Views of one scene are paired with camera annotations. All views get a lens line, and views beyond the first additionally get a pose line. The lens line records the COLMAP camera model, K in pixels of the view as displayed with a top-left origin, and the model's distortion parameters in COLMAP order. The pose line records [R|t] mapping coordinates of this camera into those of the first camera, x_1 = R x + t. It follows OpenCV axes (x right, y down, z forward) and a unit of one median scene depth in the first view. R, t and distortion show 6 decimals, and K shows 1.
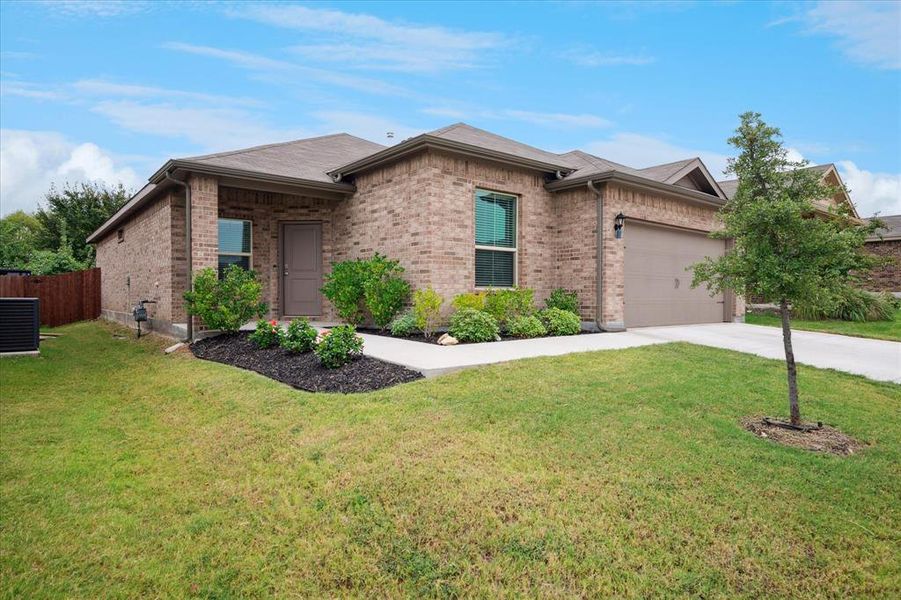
lens RADIAL K [[475.5, 0, 421.1], [0, 475.5, 277.5], [0, 0, 1]] dist [-0.000241, 0.000228]
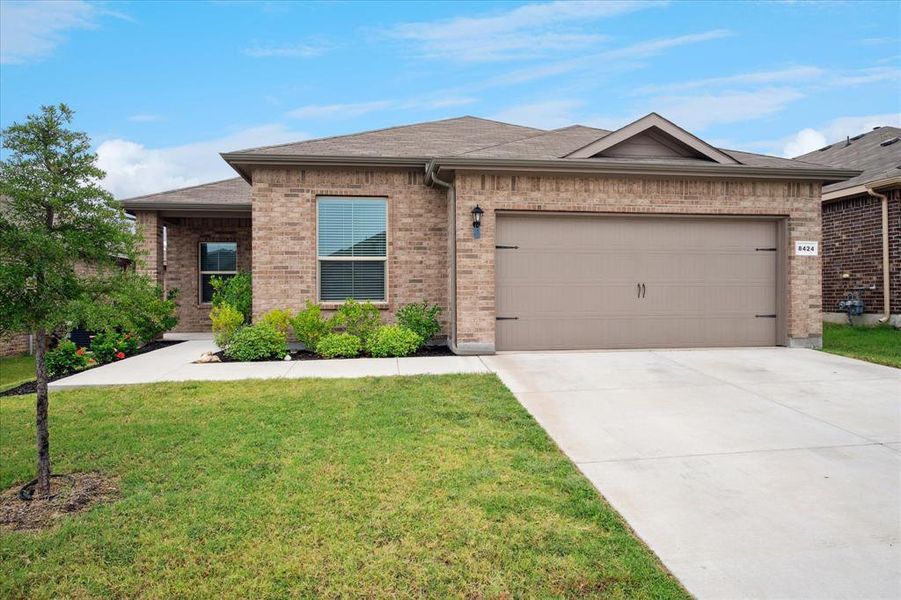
lens RADIAL K [[475.5, 0, 421.1], [0, 475.5, 277.5], [0, 0, 1]] dist [-0.000241, 0.000228]
pose [[0.883206, -0.032408, -0.467864, 0.702325], [0.028085, 0.999474, -0.016215, -0.005954], [0.468144, 0.001181, 0.883652, 0.249719]]
